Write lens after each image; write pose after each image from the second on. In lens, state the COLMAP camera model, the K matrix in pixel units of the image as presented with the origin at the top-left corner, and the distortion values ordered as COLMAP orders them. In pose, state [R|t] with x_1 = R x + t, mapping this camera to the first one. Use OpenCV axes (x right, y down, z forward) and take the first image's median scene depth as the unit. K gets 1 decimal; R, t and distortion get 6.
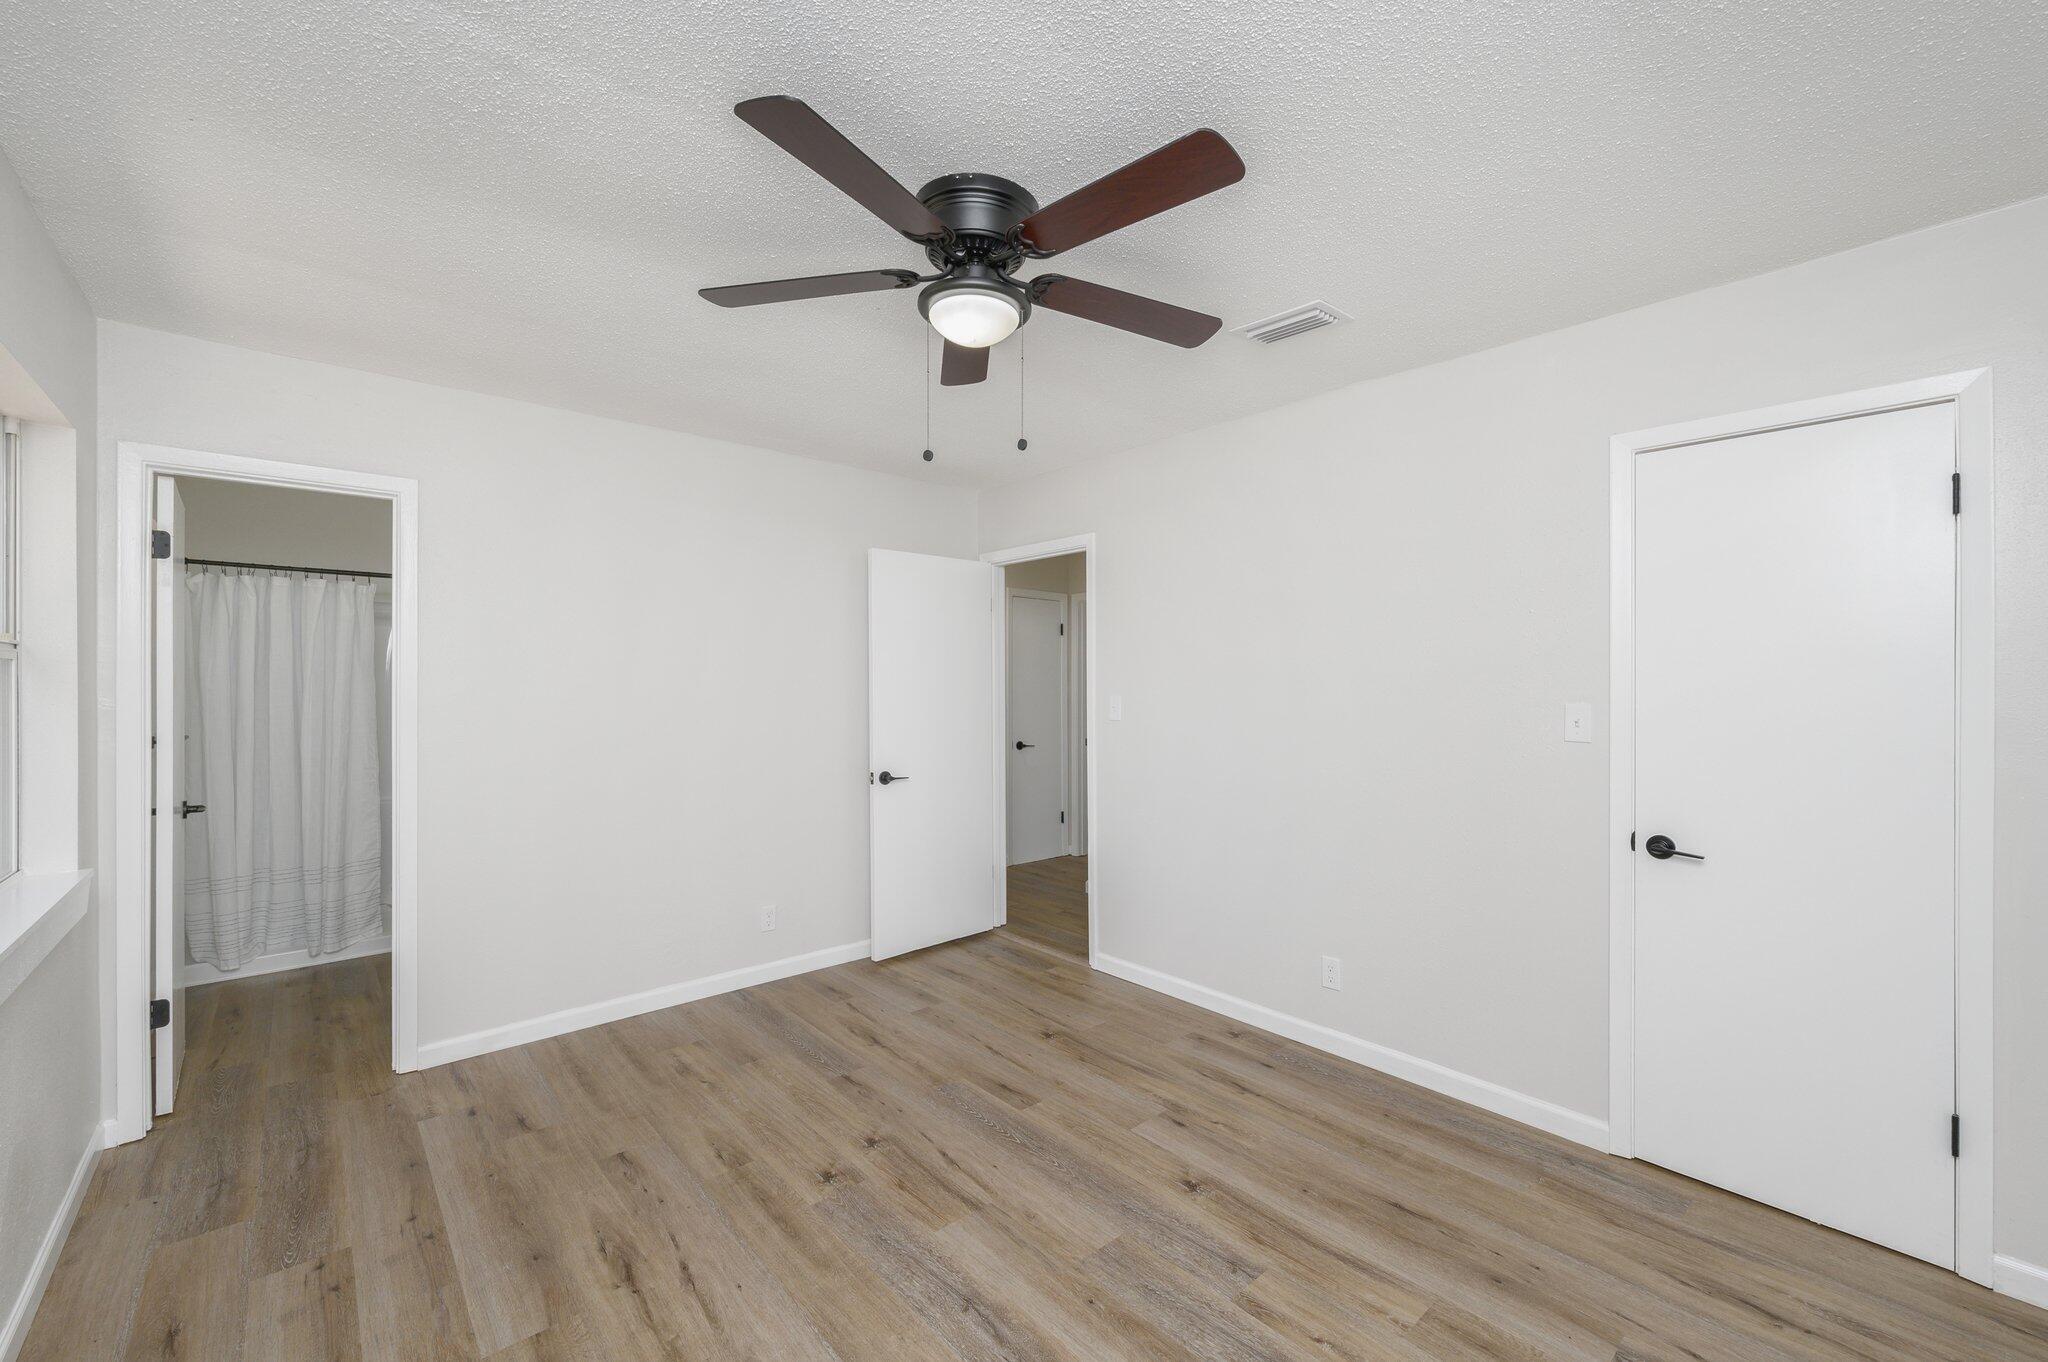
lens RADIAL K [[804.2, 0, 1025.3], [0, 804.2, 682.9], [0, 0, 1]] dist [-0.001841, -0.000019]
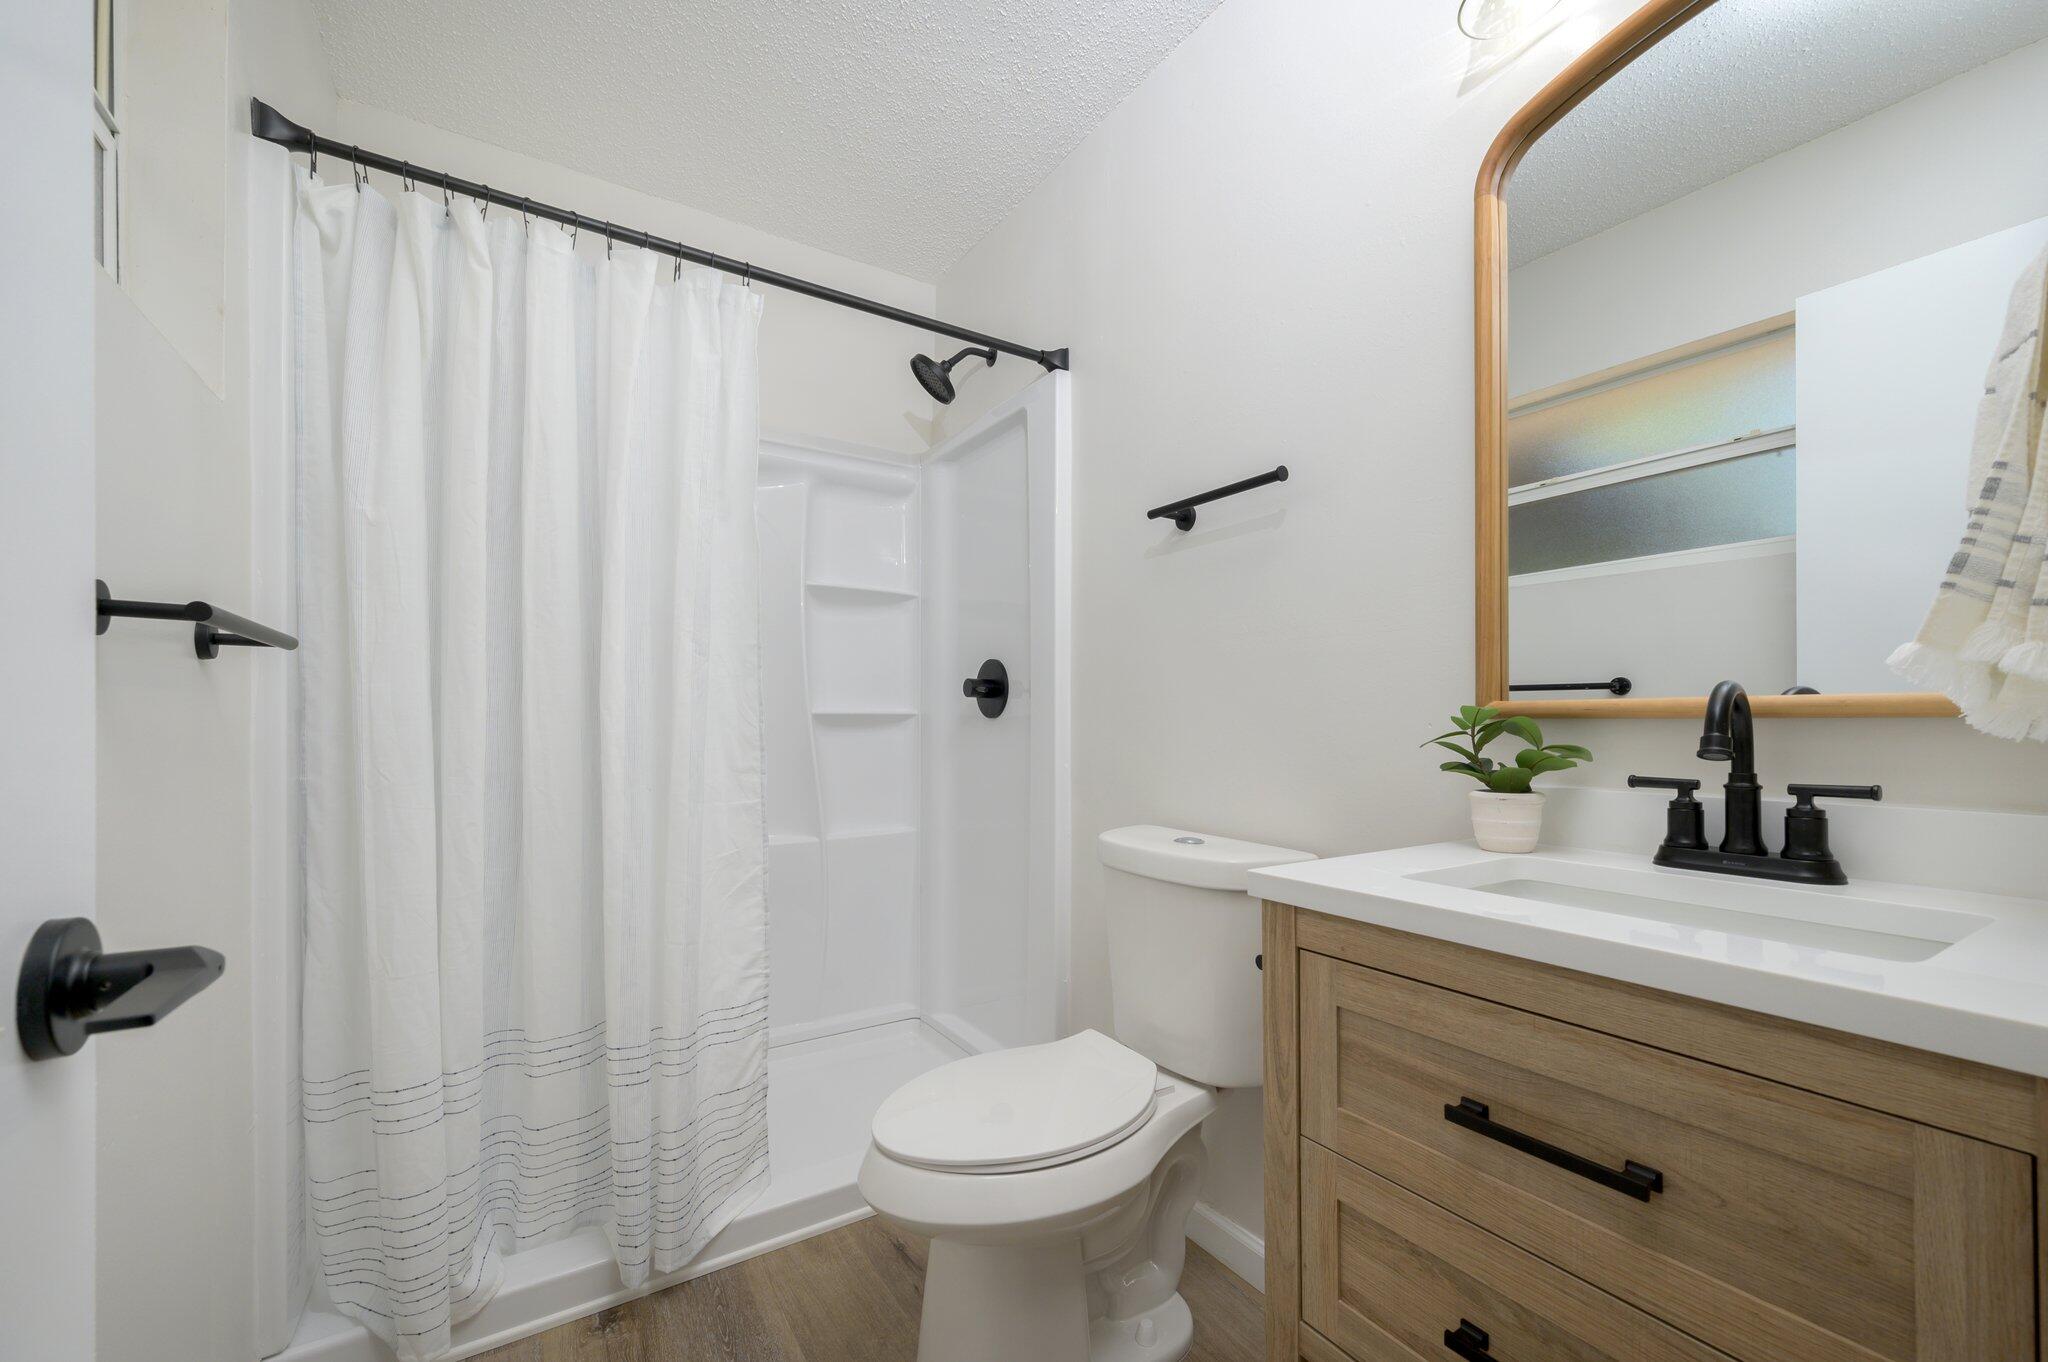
lens RADIAL K [[804.2, 0, 1011.5], [0, 804.2, 727.0], [0, 0, 1]] dist [-0.001841, -0.000019]
pose [[0.986756, -0.003019, -0.162182, -0.759425], [0.002976, 0.999995, -0.000510, 0.100215], [0.162183, 0.000021, 0.986761, 0.774235]]
